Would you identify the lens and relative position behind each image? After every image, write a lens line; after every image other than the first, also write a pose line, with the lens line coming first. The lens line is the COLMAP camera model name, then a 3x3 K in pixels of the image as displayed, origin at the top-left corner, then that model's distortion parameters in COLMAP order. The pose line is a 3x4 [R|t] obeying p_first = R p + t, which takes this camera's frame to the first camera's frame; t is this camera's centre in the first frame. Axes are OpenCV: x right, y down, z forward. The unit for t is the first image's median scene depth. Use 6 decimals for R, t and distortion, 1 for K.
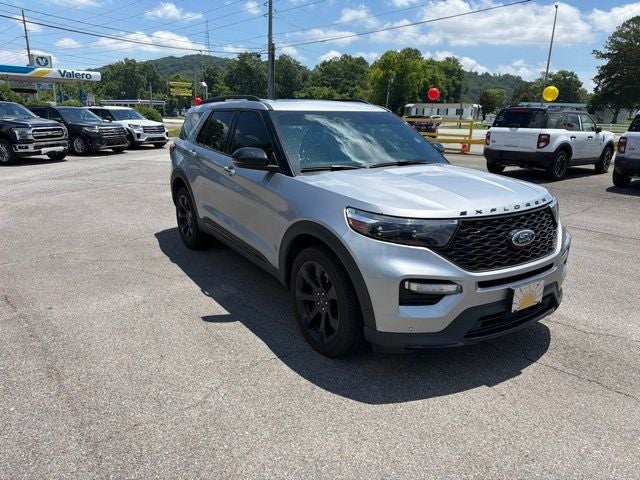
lens RADIAL K [[451.7, 0, 321.9], [0, 451.7, 242.8], [0, 0, 1]] dist [0.027388, -0.036960]
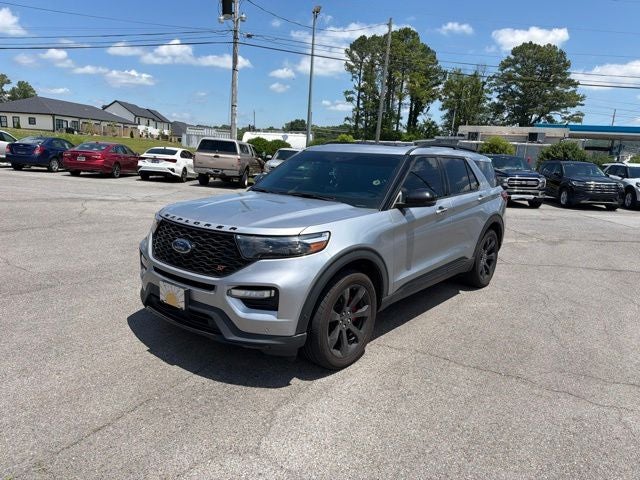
lens RADIAL K [[451.7, 0, 322.8], [0, 451.7, 239.1], [0, 0, 1]] dist [0.027388, -0.036960]
pose [[0.316664, 0.179841, -0.931333, 0.338474], [-0.301369, 0.950062, 0.080989, -0.048446], [0.899389, 0.255028, 0.355049, 0.183601]]
